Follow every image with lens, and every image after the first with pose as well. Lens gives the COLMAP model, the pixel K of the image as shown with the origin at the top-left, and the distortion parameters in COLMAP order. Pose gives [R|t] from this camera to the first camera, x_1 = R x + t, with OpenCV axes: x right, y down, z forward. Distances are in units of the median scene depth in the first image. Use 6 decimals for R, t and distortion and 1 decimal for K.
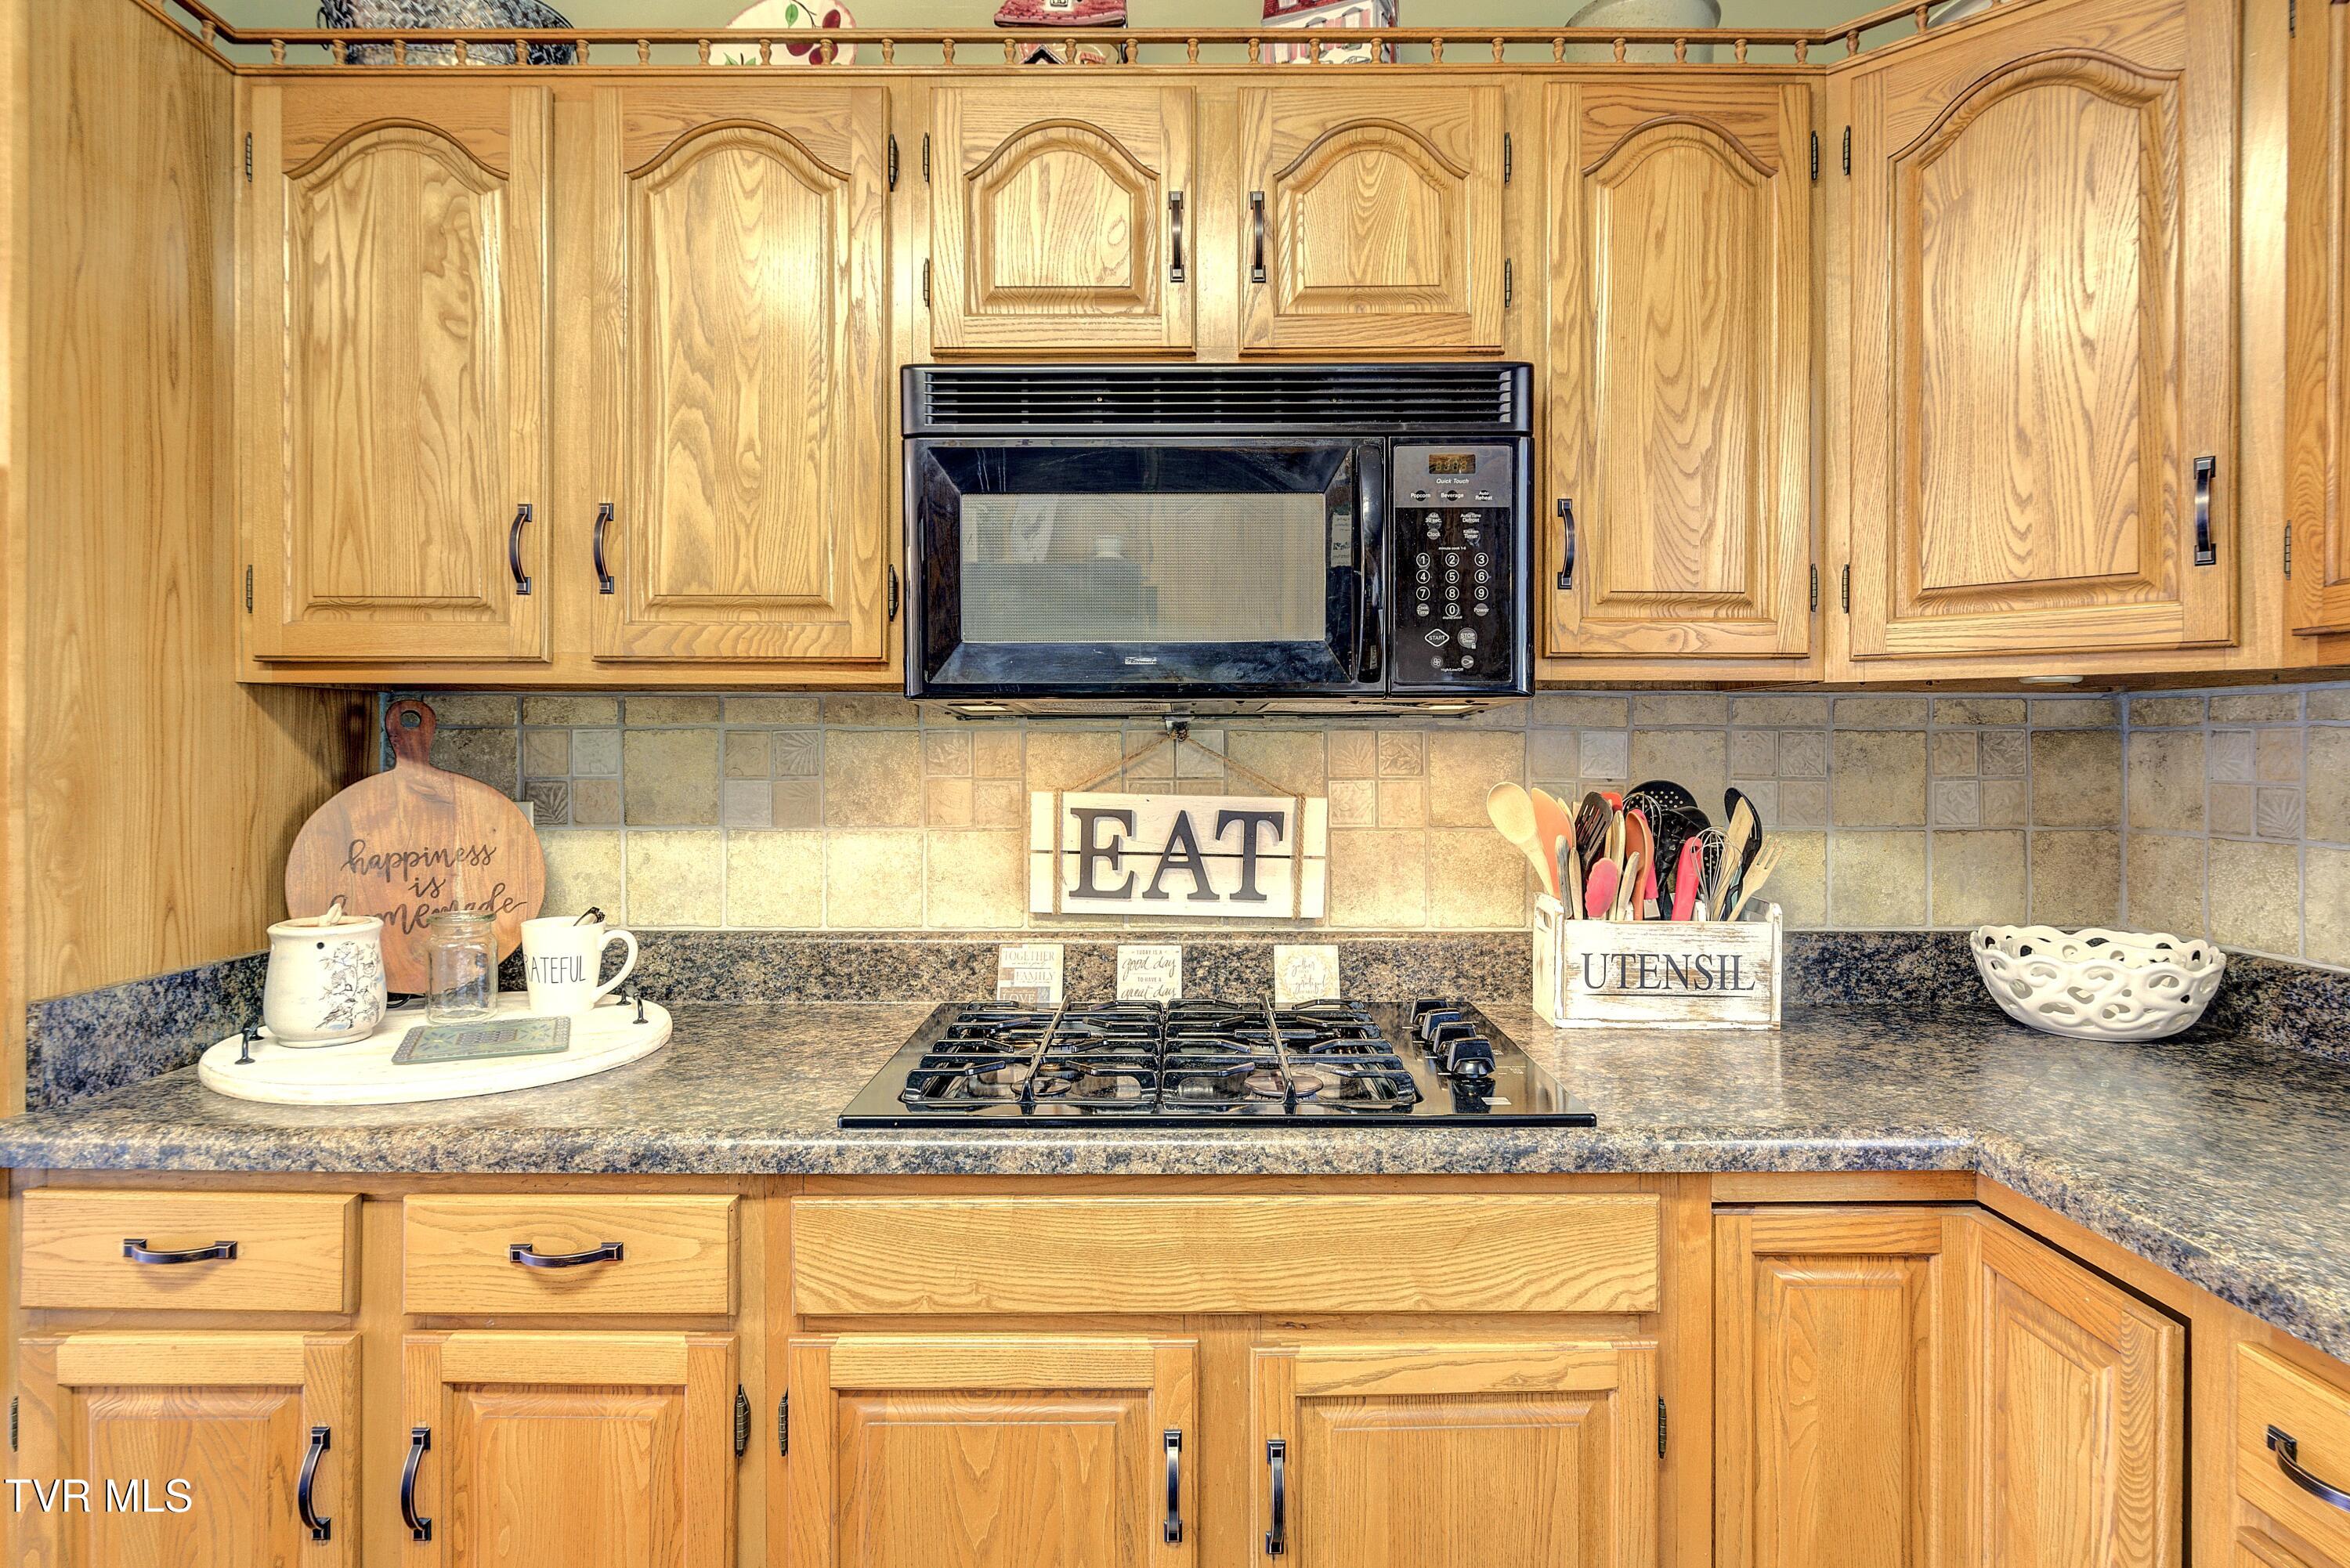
lens RADIAL K [[1170.3, 0, 1135.9], [0, 1170.3, 747.9], [0, 0, 1]] dist [-0.000168, -0.000412]
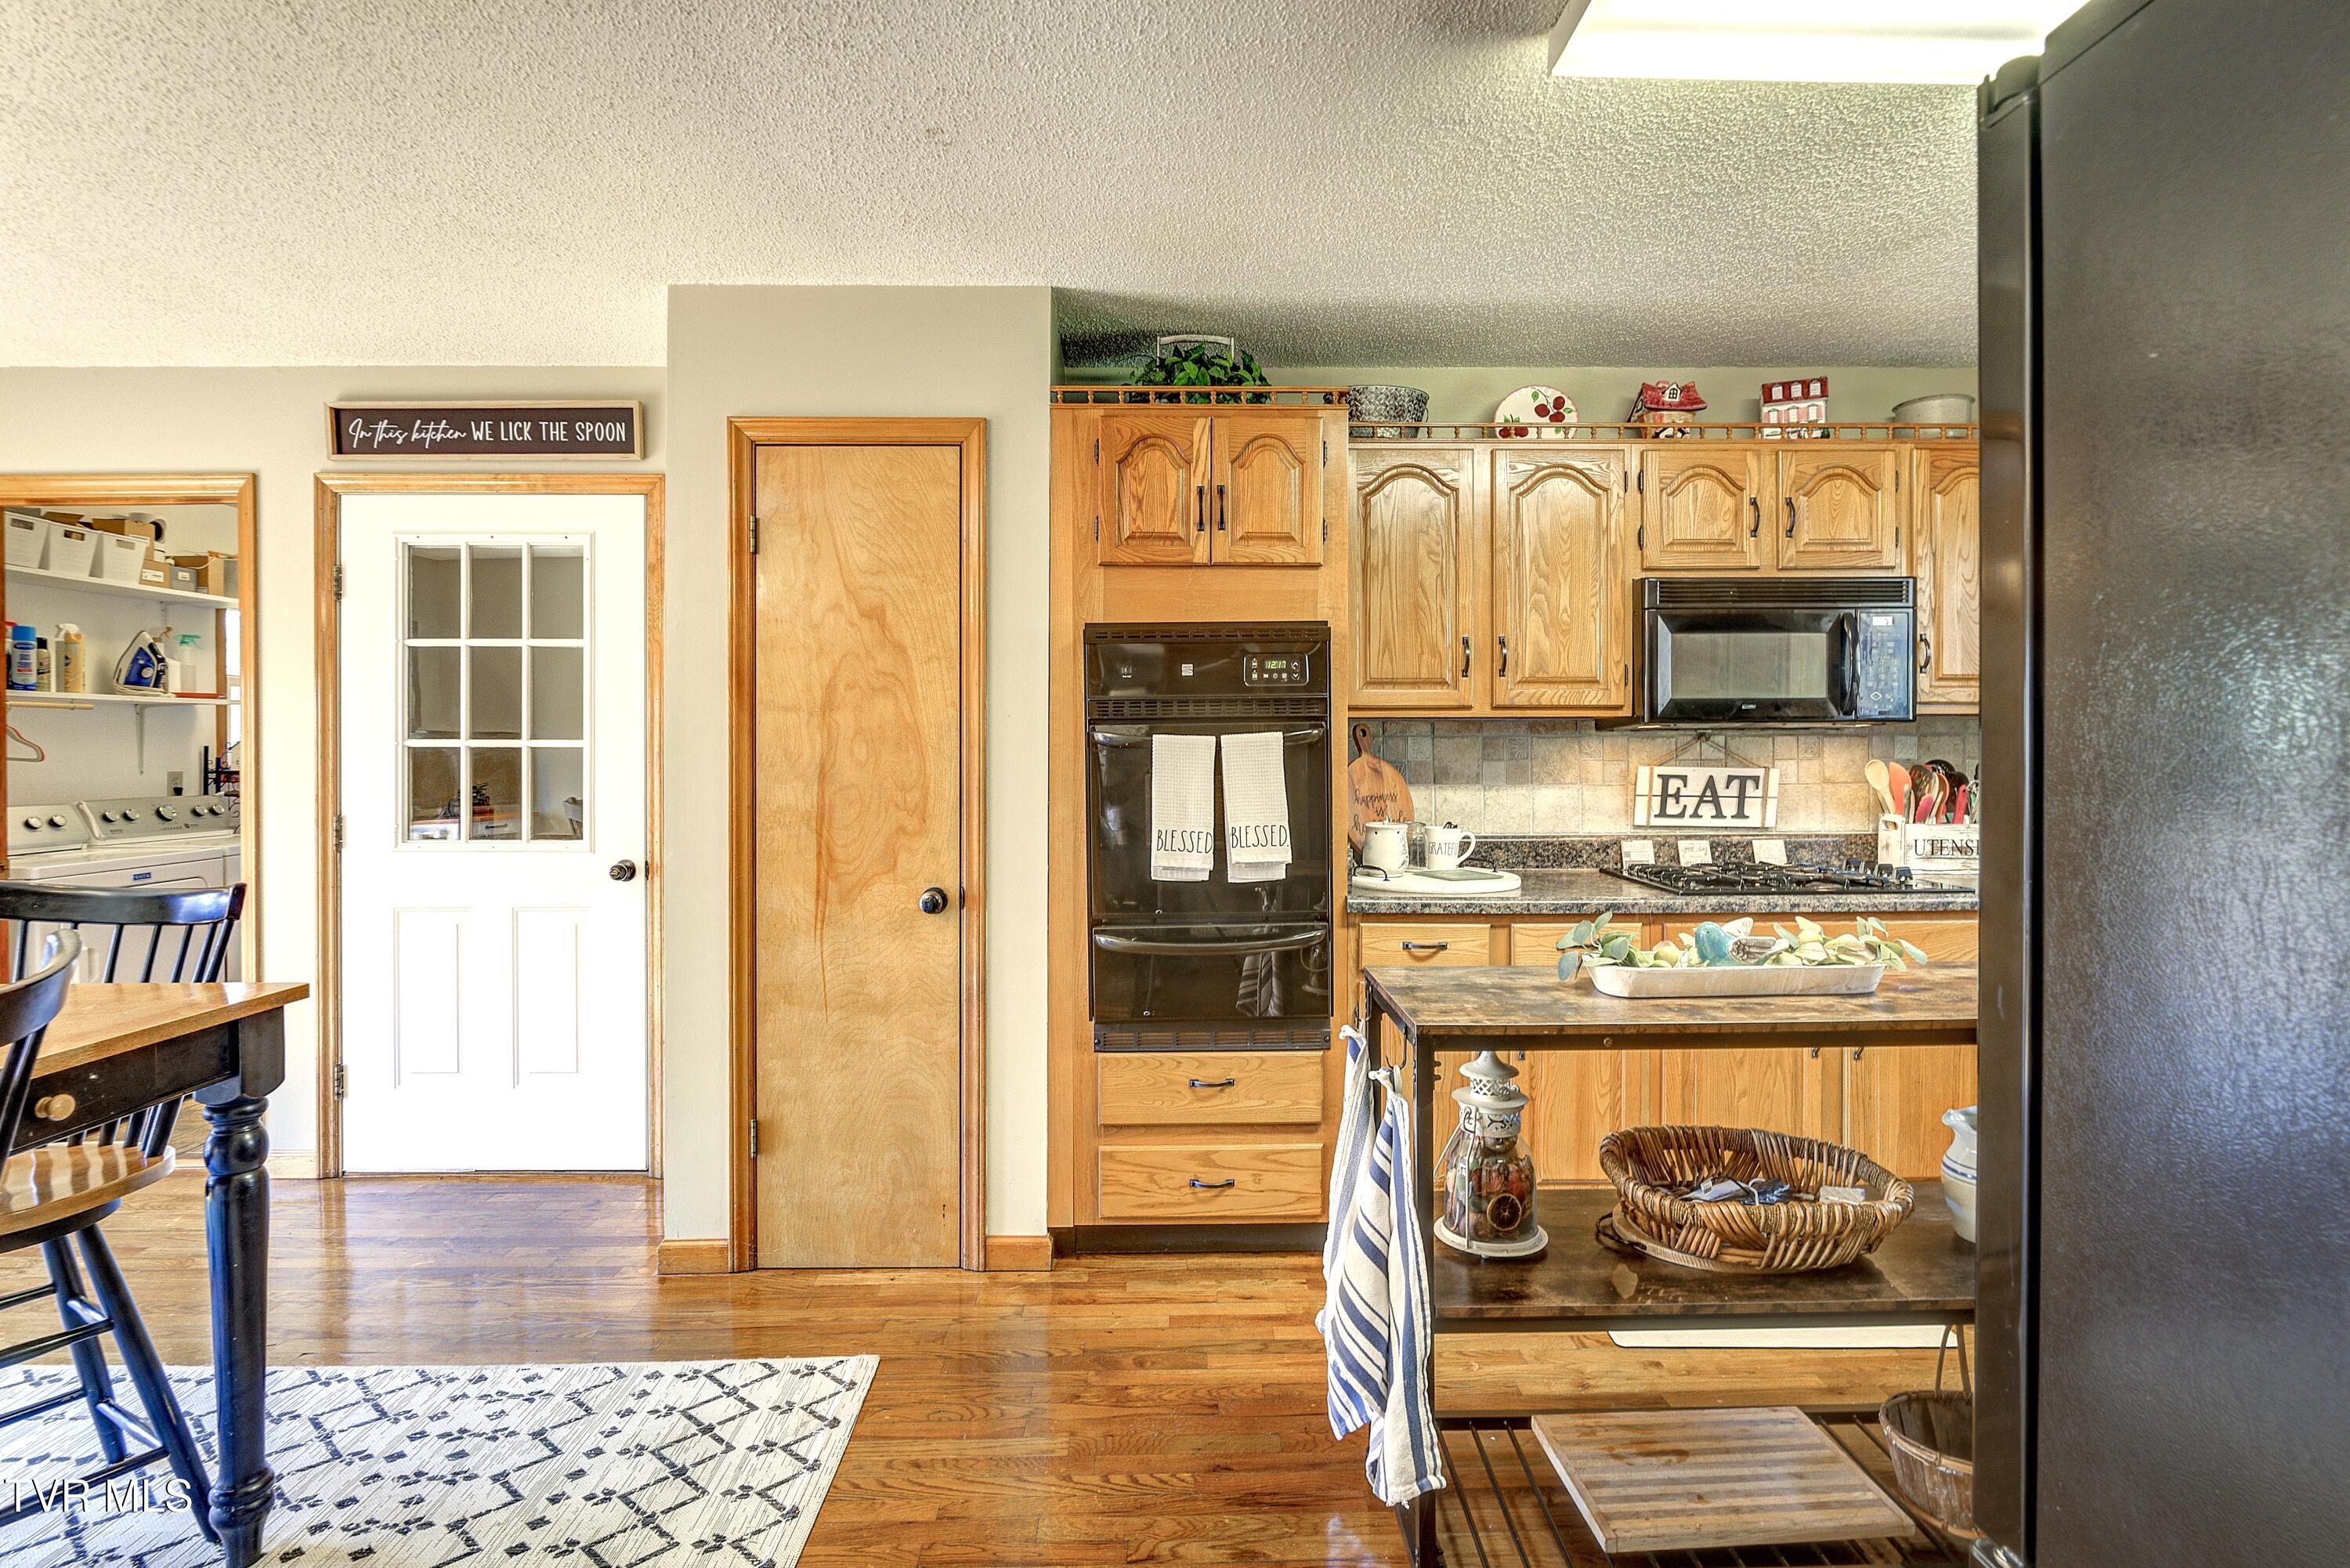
lens RADIAL K [[1068.1, 0, 1167.4], [0, 1068.1, 752.3], [0, 0, 1]] dist [0.000189, -0.000416]
pose [[0.999688, -0.004386, 0.024574, -0.968601], [0.004258, 0.999977, 0.005248, -0.001055], [-0.024596, -0.005141, 0.999684, -0.868902]]
